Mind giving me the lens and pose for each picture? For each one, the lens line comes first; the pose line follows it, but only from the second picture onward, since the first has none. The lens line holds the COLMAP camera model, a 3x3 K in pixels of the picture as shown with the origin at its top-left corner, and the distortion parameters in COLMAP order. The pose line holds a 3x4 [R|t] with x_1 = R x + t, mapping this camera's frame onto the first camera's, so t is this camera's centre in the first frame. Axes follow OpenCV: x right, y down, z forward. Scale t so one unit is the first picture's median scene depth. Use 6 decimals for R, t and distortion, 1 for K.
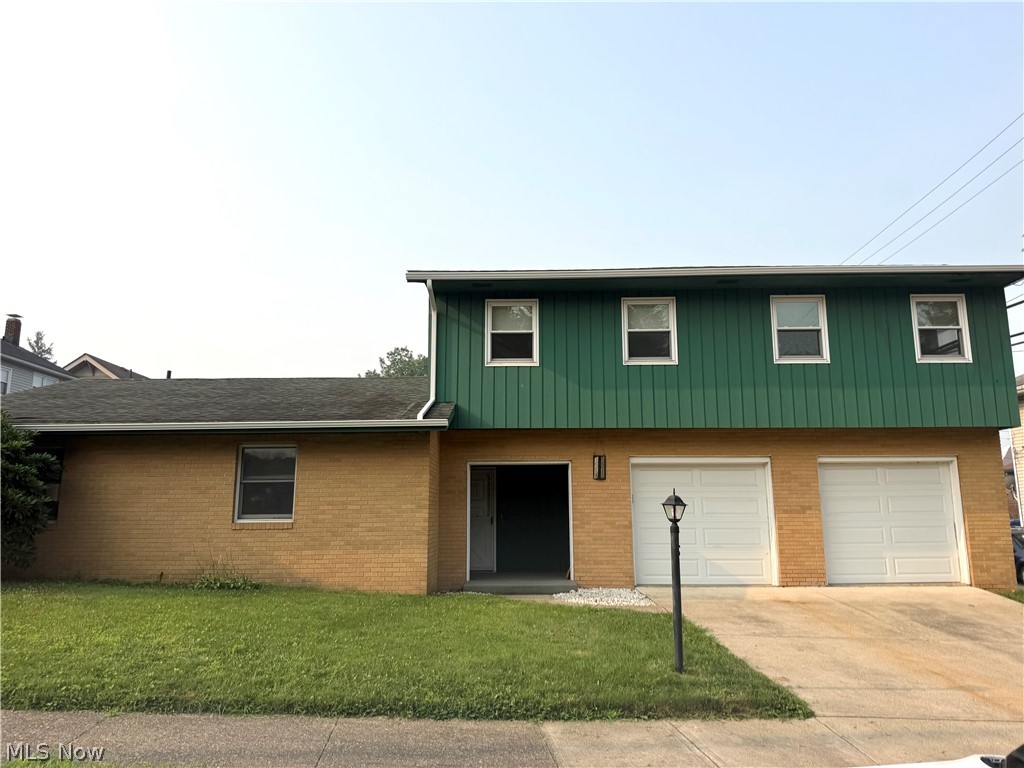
lens RADIAL K [[720.2, 0, 512.0], [0, 720.2, 384.0], [0, 0, 1]] dist [0.120382, -0.205876]
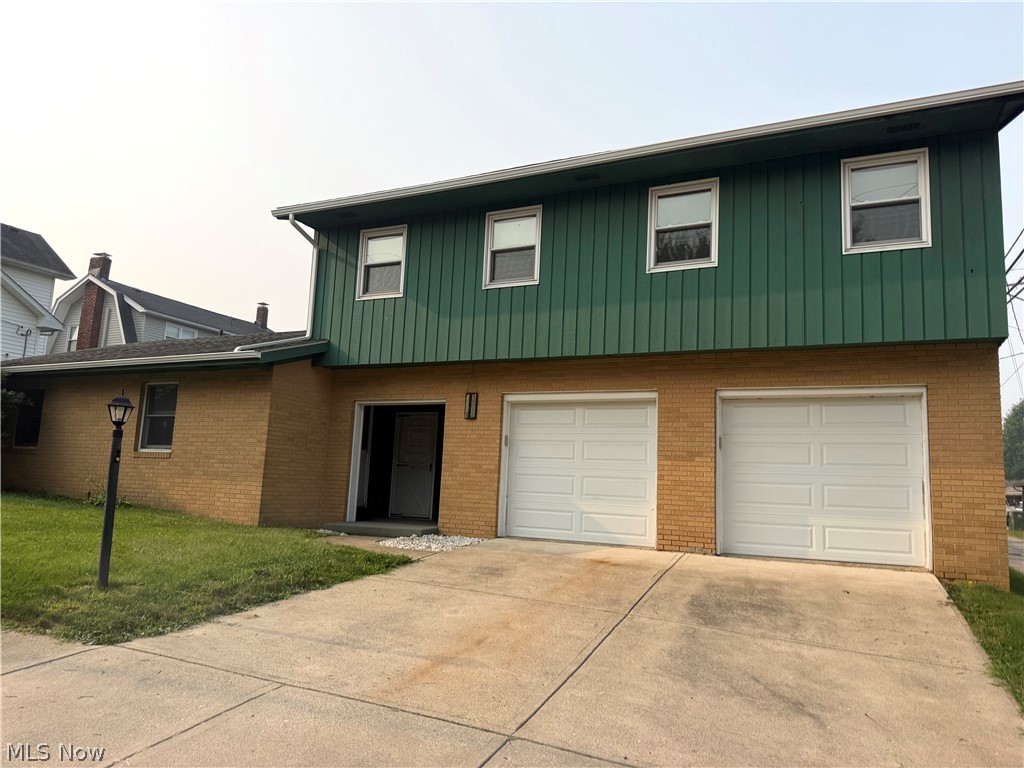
lens RADIAL K [[716.7, 0, 510.1], [0, 716.7, 388.2], [0, 0, 1]] dist [0.149866, -0.311257]
pose [[0.904746, -0.014811, -0.425693, 0.555034], [0.028803, 0.999235, 0.026451, 0.072529], [0.424976, -0.036192, 0.904481, 0.215793]]
